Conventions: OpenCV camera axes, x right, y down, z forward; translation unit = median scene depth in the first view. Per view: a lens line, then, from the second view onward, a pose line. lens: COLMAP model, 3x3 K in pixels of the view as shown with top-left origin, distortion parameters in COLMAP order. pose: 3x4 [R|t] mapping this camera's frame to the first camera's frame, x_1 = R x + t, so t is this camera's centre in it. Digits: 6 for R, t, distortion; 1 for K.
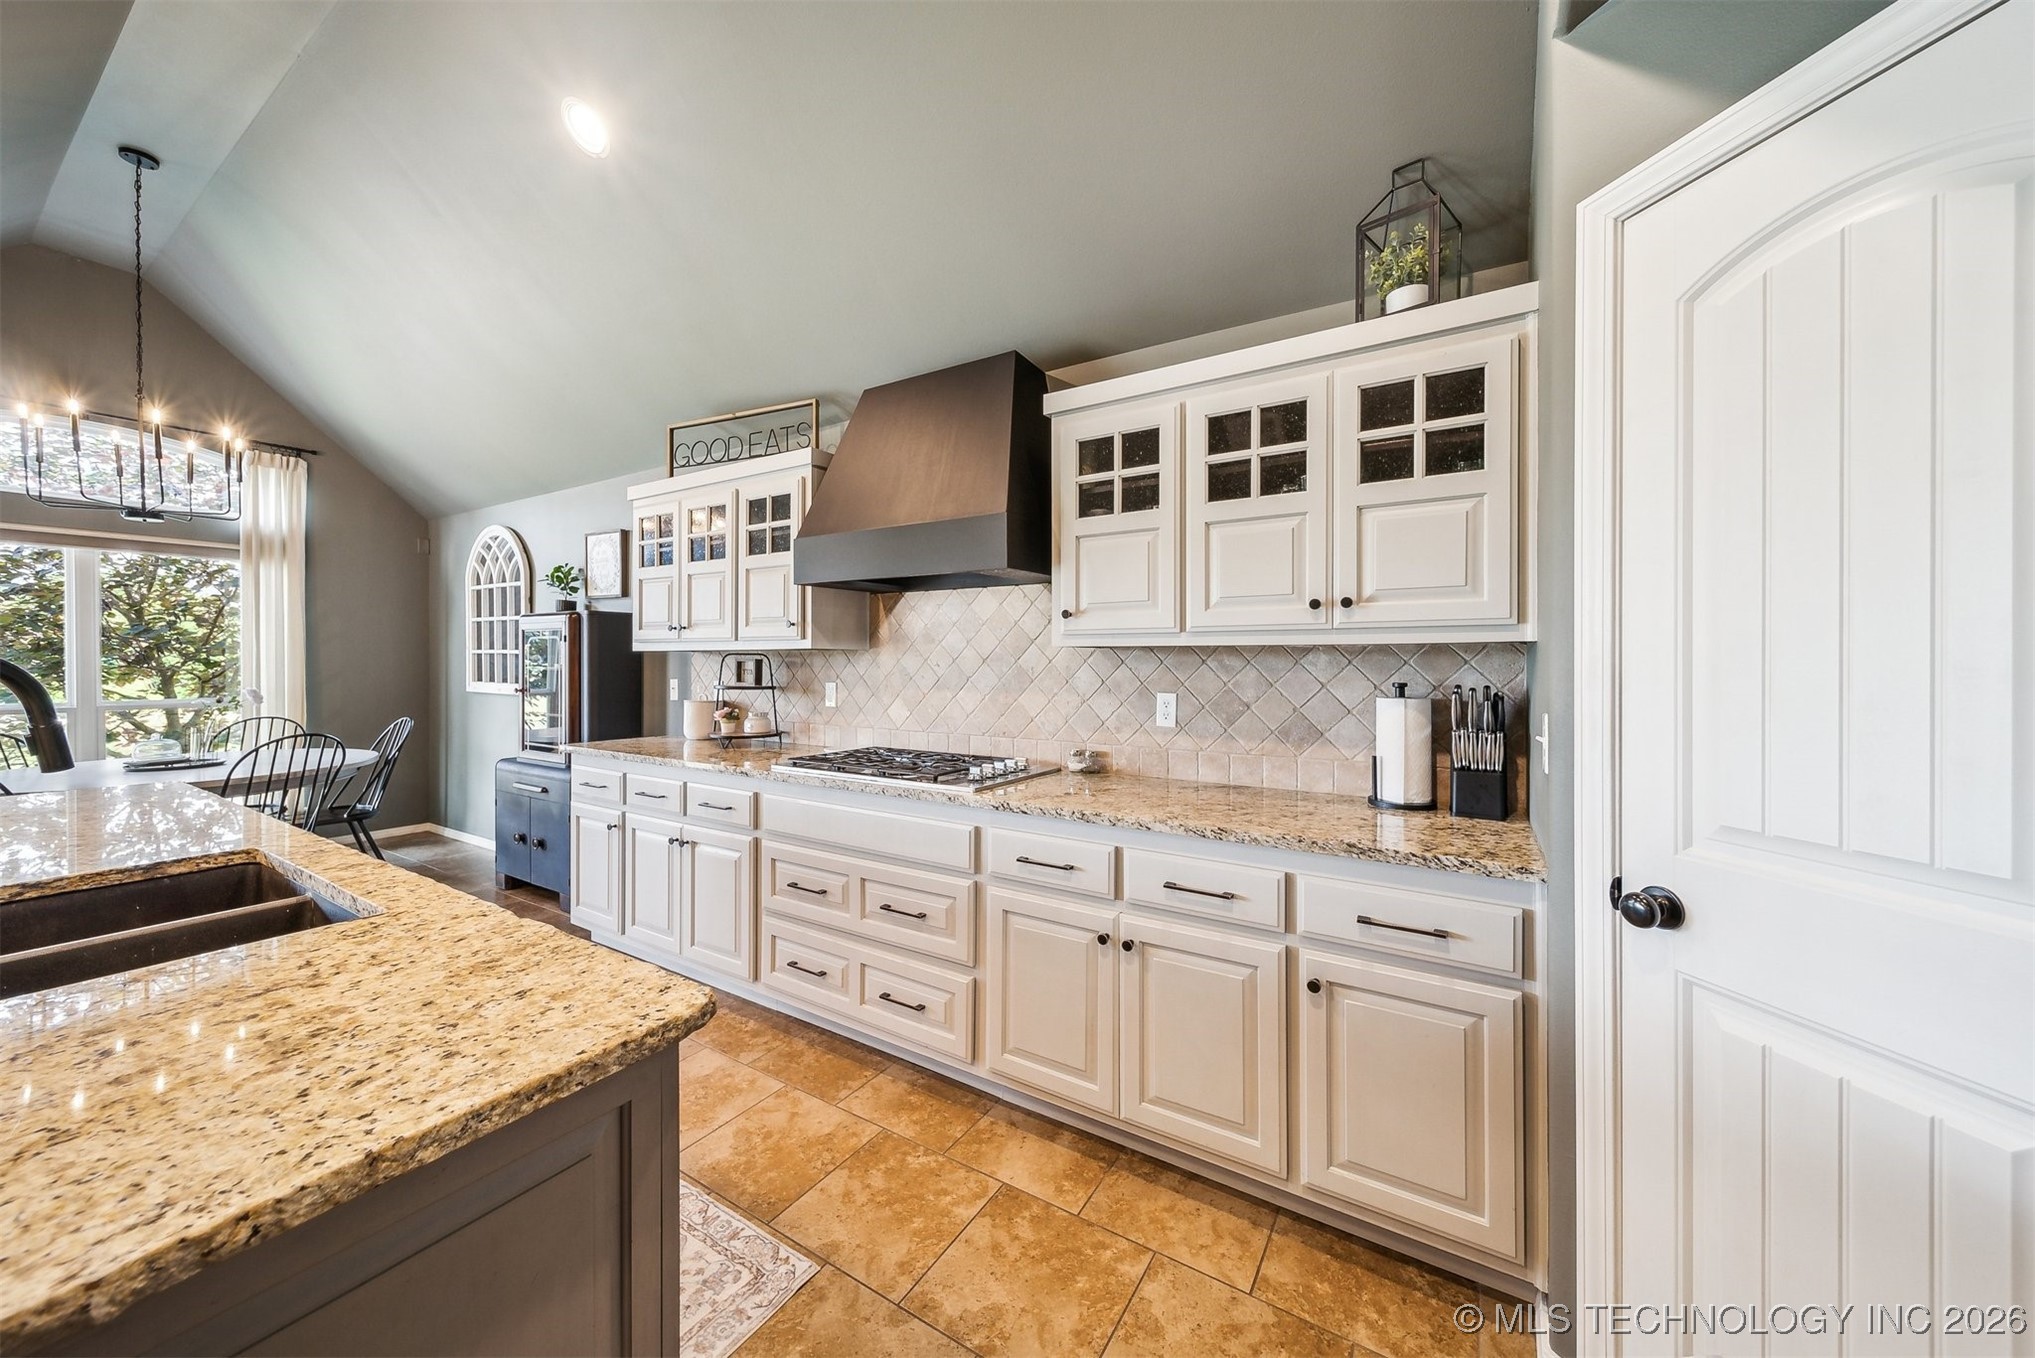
lens RADIAL K [[723.8, 0, 1019.8], [0, 723.8, 664.2], [0, 0, 1]] dist [0.008167, -0.001733]
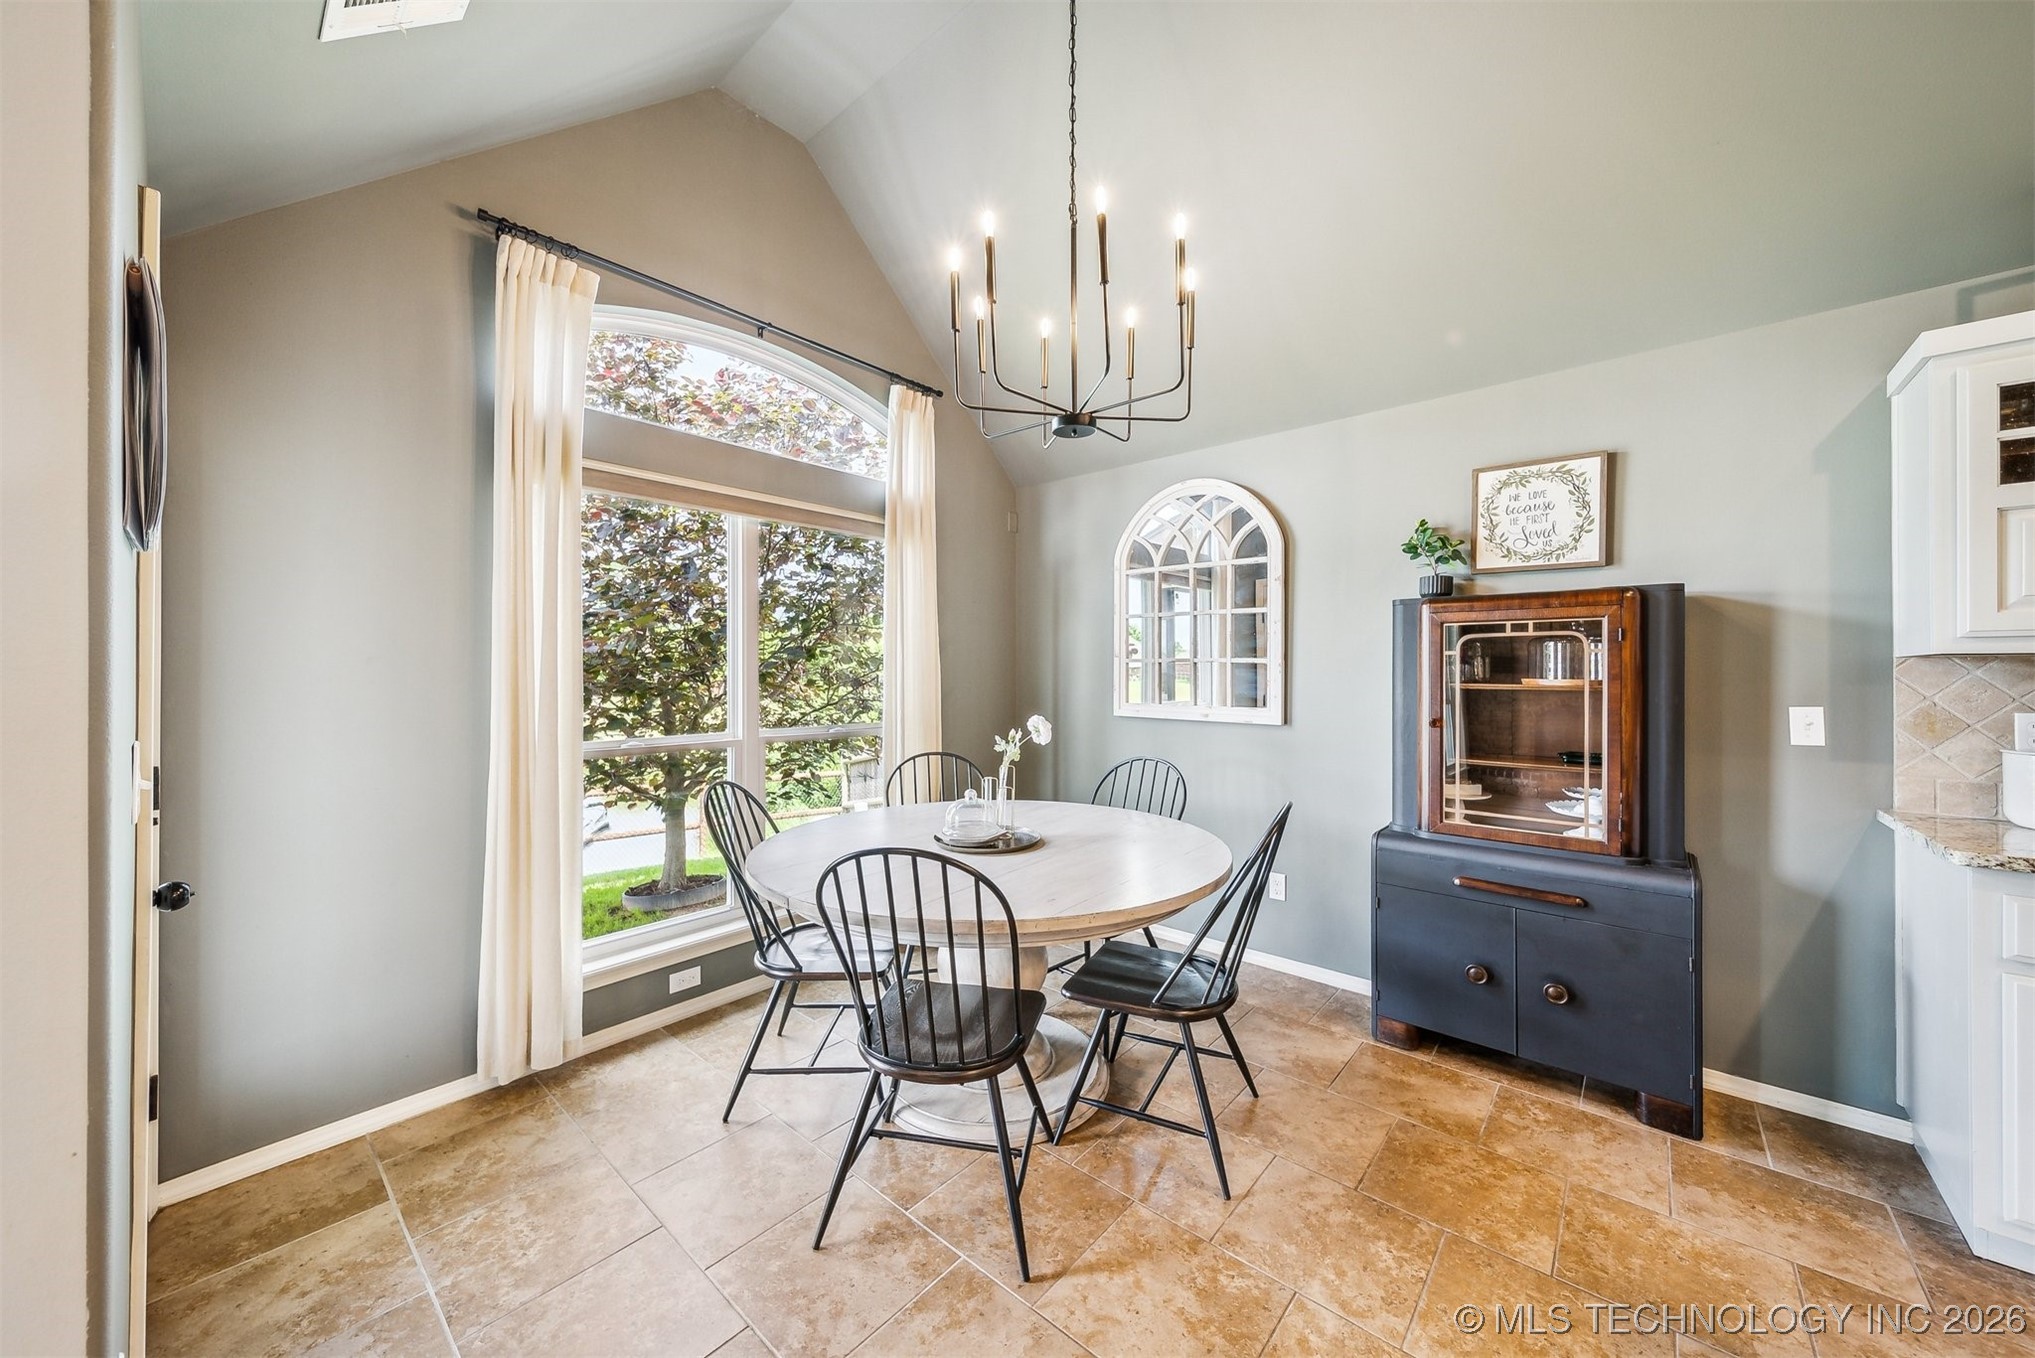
lens RADIAL K [[723.8, 0, 1024.3], [0, 723.8, 668.2], [0, 0, 1]] dist [0.008167, -0.001733]
pose [[0.988221, -0.003266, -0.152999, -1.876064], [0.001683, 0.999944, -0.010478, -0.007677], [0.153025, 0.010097, 0.988171, 0.694649]]
